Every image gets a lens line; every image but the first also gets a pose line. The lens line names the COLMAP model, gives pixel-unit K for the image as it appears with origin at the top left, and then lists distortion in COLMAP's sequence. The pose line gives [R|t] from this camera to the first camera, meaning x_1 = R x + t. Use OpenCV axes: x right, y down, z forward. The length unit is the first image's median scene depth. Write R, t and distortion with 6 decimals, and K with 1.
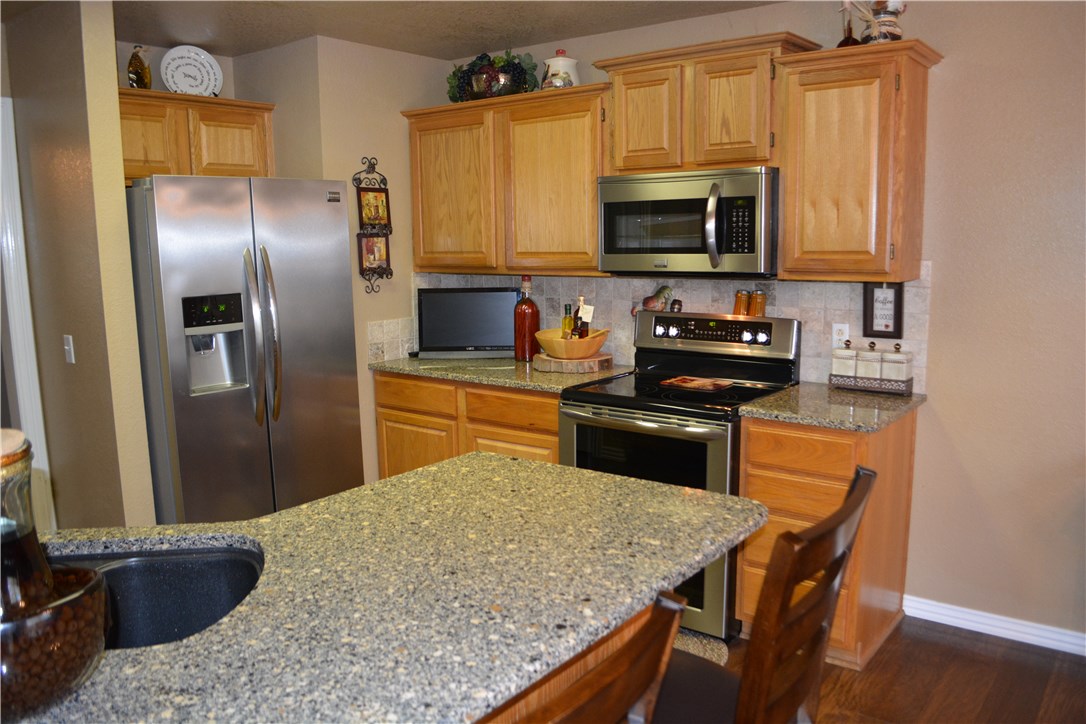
lens RADIAL K [[869.0, 0, 544.0], [0, 869.0, 377.5], [0, 0, 1]] dist [-0.065999, -0.001479]
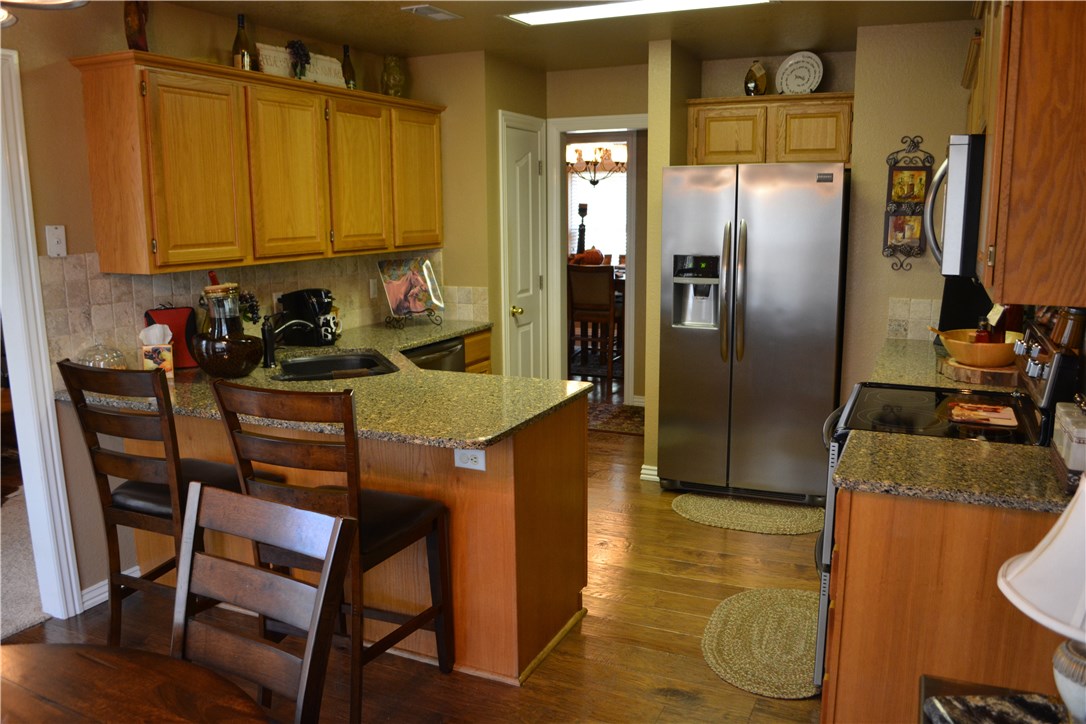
lens RADIAL K [[869.0, 0, 544.0], [0, 869.0, 377.5], [0, 0, 1]] dist [-0.065999, -0.001479]
pose [[0.240474, 0.200797, -0.949659, 0.701337], [-0.155013, 0.973757, 0.166640, -0.080179], [0.958198, 0.107137, 0.265289, 0.354207]]
